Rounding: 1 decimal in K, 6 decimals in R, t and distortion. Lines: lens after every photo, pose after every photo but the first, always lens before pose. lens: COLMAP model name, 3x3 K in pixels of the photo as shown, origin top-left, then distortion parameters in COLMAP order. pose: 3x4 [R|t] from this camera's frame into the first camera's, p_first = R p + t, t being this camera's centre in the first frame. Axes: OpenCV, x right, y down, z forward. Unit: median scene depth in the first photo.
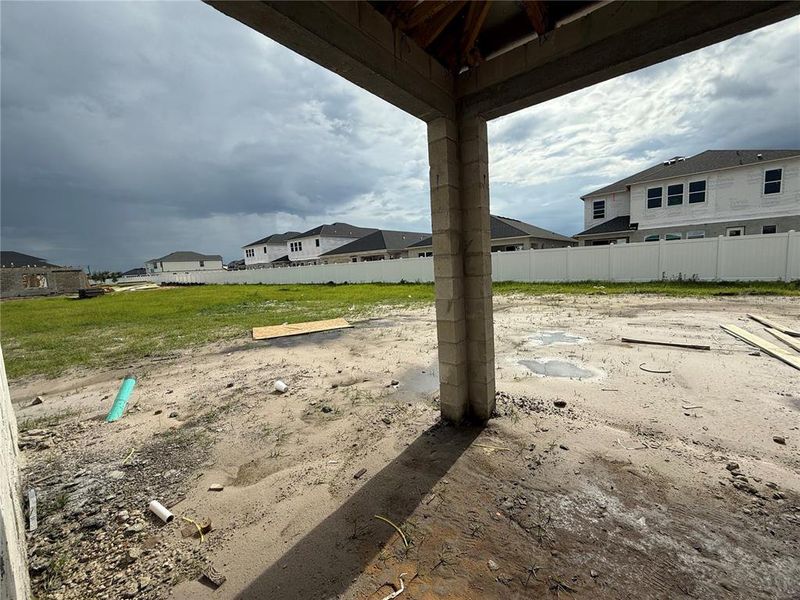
lens RADIAL K [[316.3, 0, 400.0], [0, 316.3, 300.0], [0, 0, 1]] dist [0.000463, 0.000037]
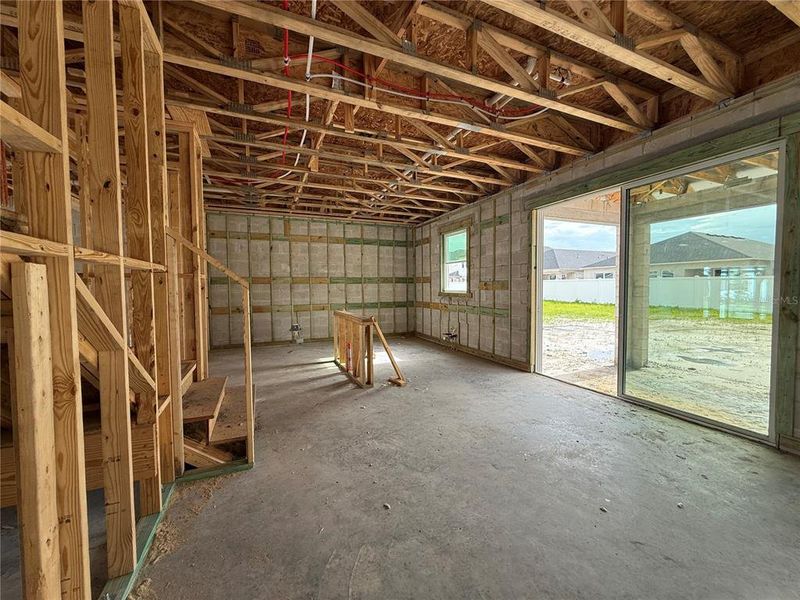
lens RADIAL K [[316.3, 0, 400.0], [0, 316.3, 300.0], [0, 0, 1]] dist [0.000463, 0.000037]
pose [[0.883232, 0.068821, -0.463859, -0.024242], [-0.090405, 0.995605, -0.024427, 0.018356], [0.460140, 0.063510, 0.885572, -0.209364]]
